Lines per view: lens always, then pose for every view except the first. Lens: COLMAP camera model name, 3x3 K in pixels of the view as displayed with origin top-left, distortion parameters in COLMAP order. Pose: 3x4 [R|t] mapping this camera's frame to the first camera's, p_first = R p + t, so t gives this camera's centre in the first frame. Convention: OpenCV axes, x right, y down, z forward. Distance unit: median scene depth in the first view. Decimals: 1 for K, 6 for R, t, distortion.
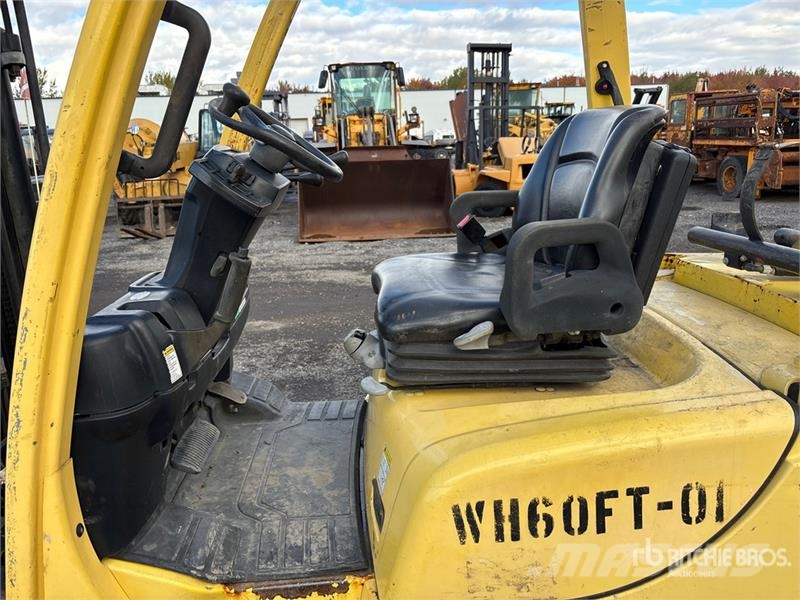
lens RADIAL K [[608.3, 0, 399.6], [0, 608.3, 301.8], [0, 0, 1]] dist [0.038613, -0.043214]
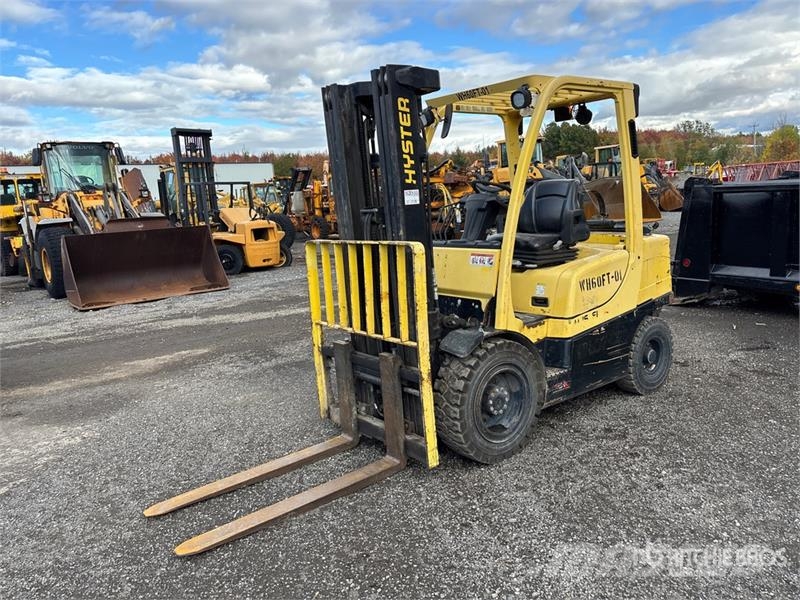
lens RADIAL K [[608.3, 0, 409.1], [0, 608.3, 304.4], [0, 0, 1]] dist [0.038613, -0.043214]
pose [[0.809535, -0.122497, 0.574149, -0.238933], [0.186175, 0.981076, -0.053186, 0.038430], [-0.556769, 0.149948, 0.817021, -0.120320]]
